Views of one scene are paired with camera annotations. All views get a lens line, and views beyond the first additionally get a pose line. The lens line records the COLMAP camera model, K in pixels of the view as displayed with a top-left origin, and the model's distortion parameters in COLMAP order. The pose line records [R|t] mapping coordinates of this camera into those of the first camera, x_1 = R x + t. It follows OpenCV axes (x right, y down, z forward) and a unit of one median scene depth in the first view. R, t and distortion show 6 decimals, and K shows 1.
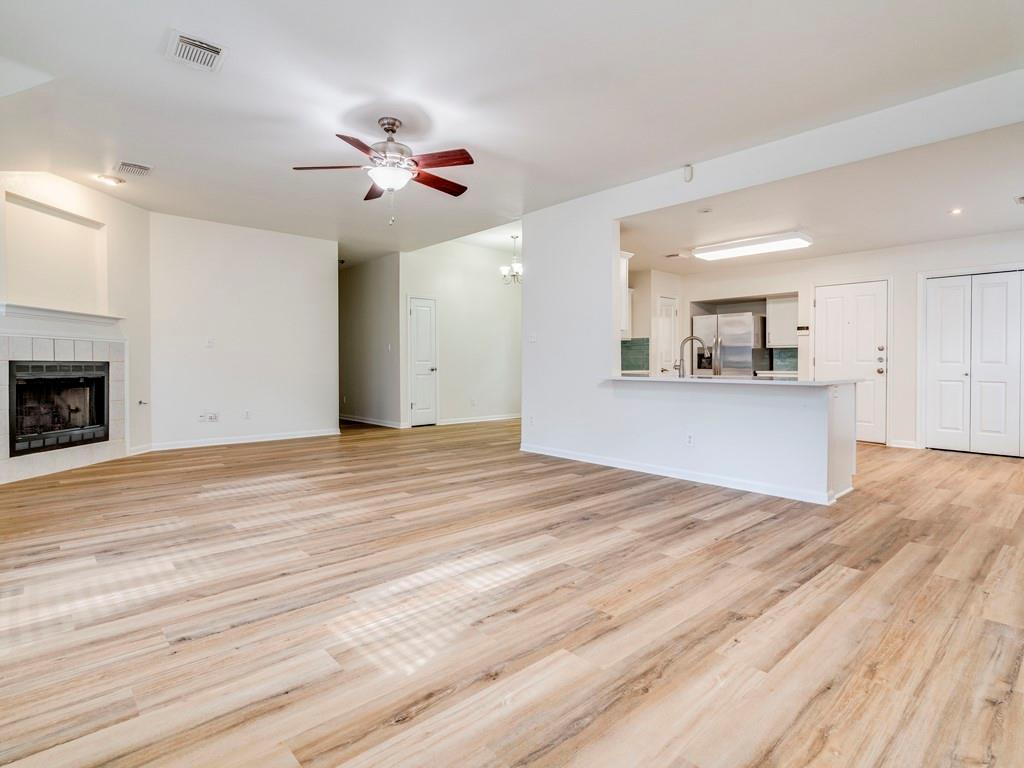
lens RADIAL K [[538.5, 0, 502.6], [0, 538.5, 365.4], [0, 0, 1]] dist [-0.012427, 0.002087]
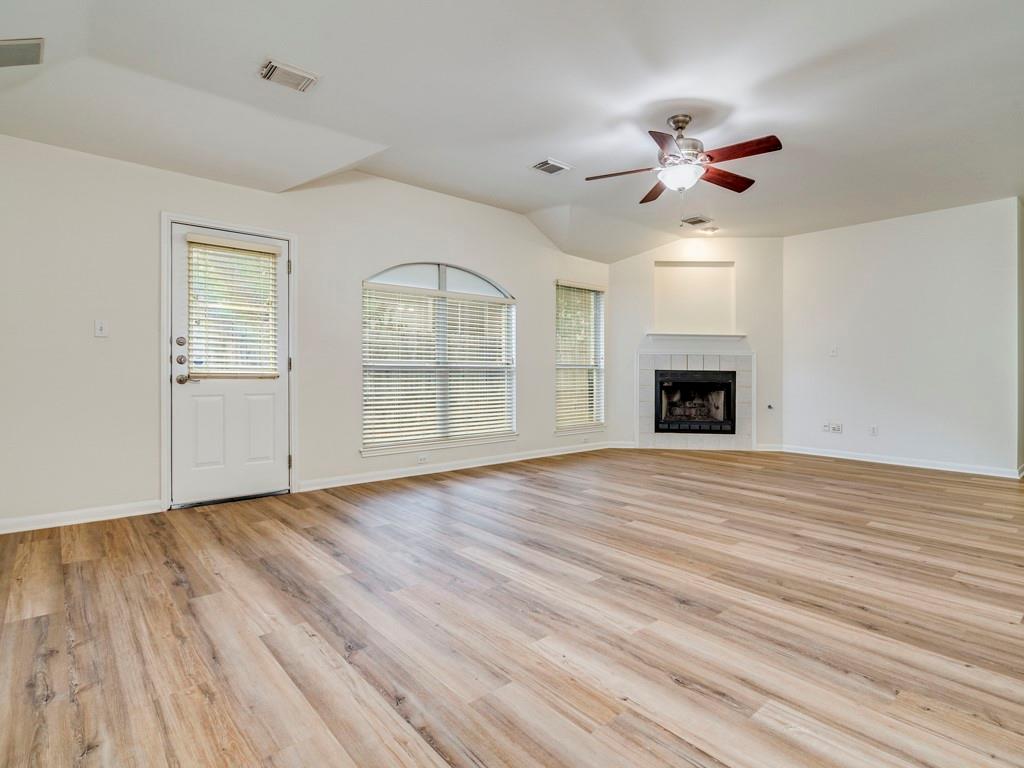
lens RADIAL K [[538.5, 0, 523.7], [0, 538.5, 393.4], [0, 0, 1]] dist [-0.012427, 0.002087]
pose [[-0.007352, 0.044561, -0.998980, 0.970060], [-0.014293, 0.998900, 0.044663, -0.007894], [0.999871, 0.014606, -0.006707, 0.937808]]
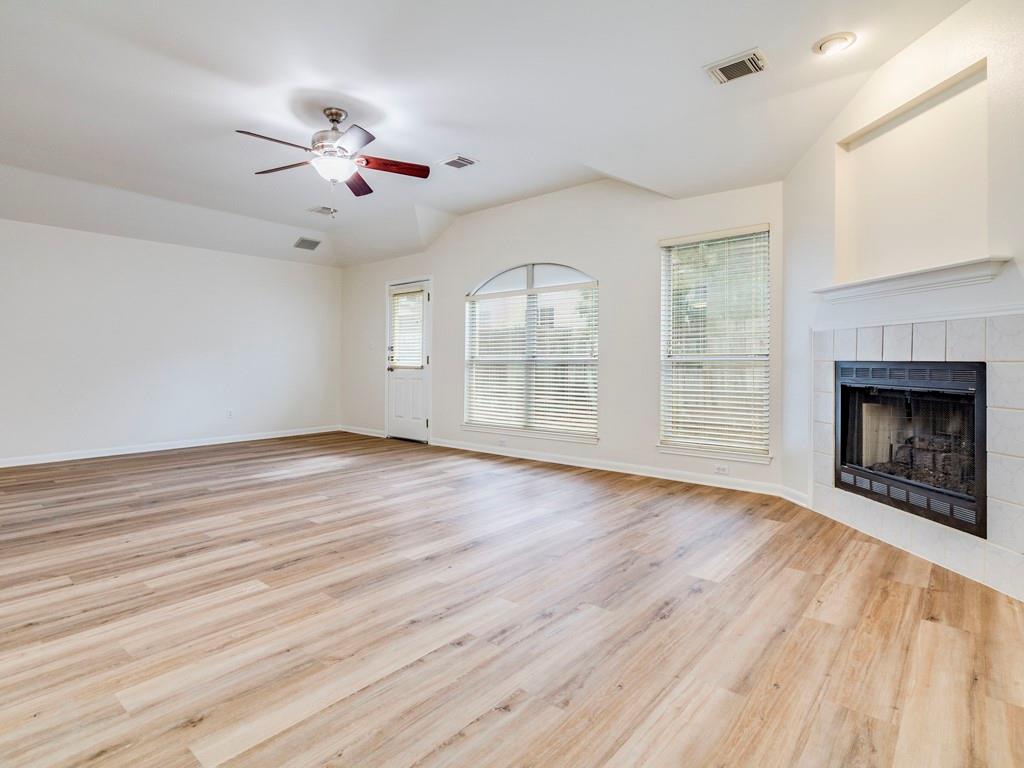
lens RADIAL K [[538.5, 0, 488.3], [0, 538.5, 381.2], [0, 0, 1]] dist [-0.012427, 0.002087]
pose [[-0.994893, 0.005064, -0.100812, -0.506956], [0.000871, 0.999134, 0.041592, -0.018226], [0.100935, 0.041292, -0.994036, 2.567735]]
